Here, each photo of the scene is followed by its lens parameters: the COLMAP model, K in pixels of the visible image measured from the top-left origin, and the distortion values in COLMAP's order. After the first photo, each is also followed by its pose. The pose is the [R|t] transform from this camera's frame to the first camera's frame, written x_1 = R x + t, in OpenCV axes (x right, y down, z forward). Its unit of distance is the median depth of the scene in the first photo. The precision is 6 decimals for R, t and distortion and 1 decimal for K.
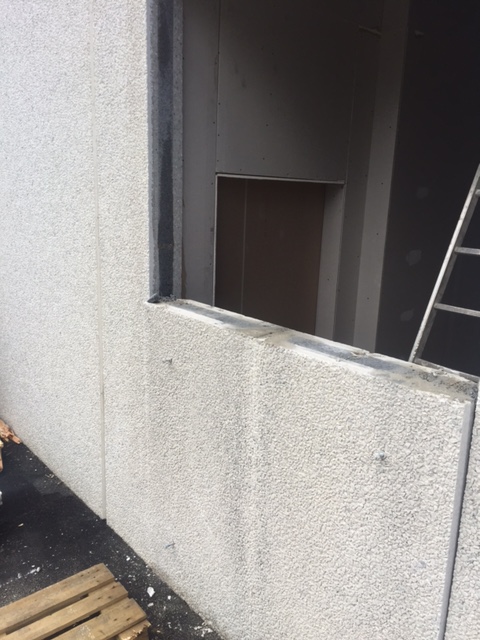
lens RADIAL K [[551.3, 0, 240.0], [0, 551.3, 320.0], [0, 0, 1]] dist [0.104836, -0.162774]
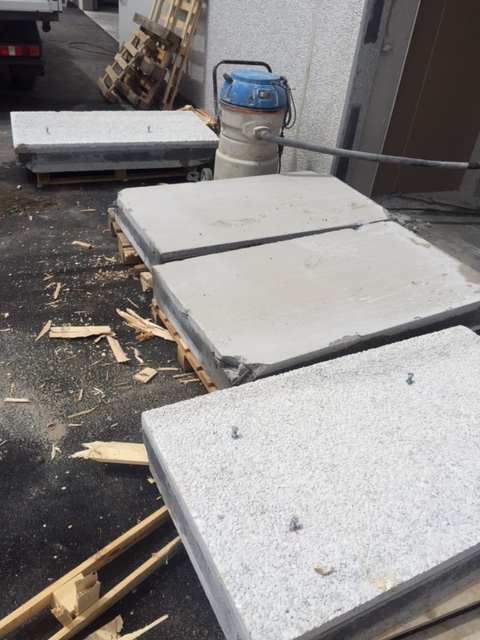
lens RADIAL K [[551.3, 0, 240.0], [0, 551.3, 320.0], [0, 0, 1]] dist [0.104836, -0.162774]
pose [[0.950436, 0.229097, -0.210206, -0.007589], [-0.142432, 0.921776, 0.360614, 0.220648], [0.276378, -0.312801, 0.908719, -0.327952]]
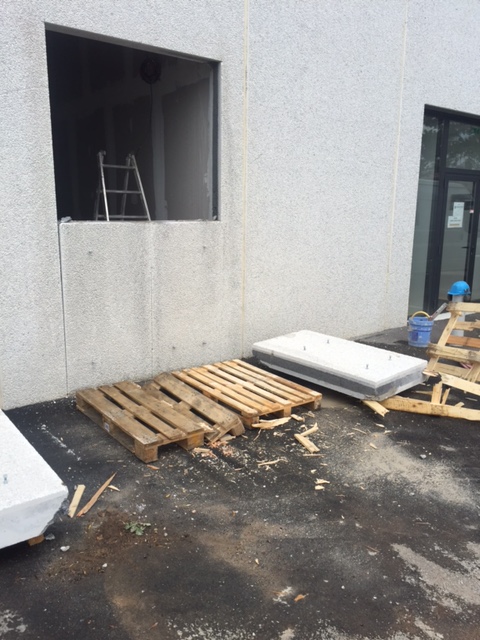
lens RADIAL K [[551.3, 0, 240.0], [0, 551.3, 320.0], [0, 0, 1]] dist [0.104836, -0.162774]
pose [[0.019162, -0.230547, 0.972872, -1.564200], [0.214962, 0.951245, 0.221188, -0.009559], [-0.976434, 0.204893, 0.067787, 0.351169]]
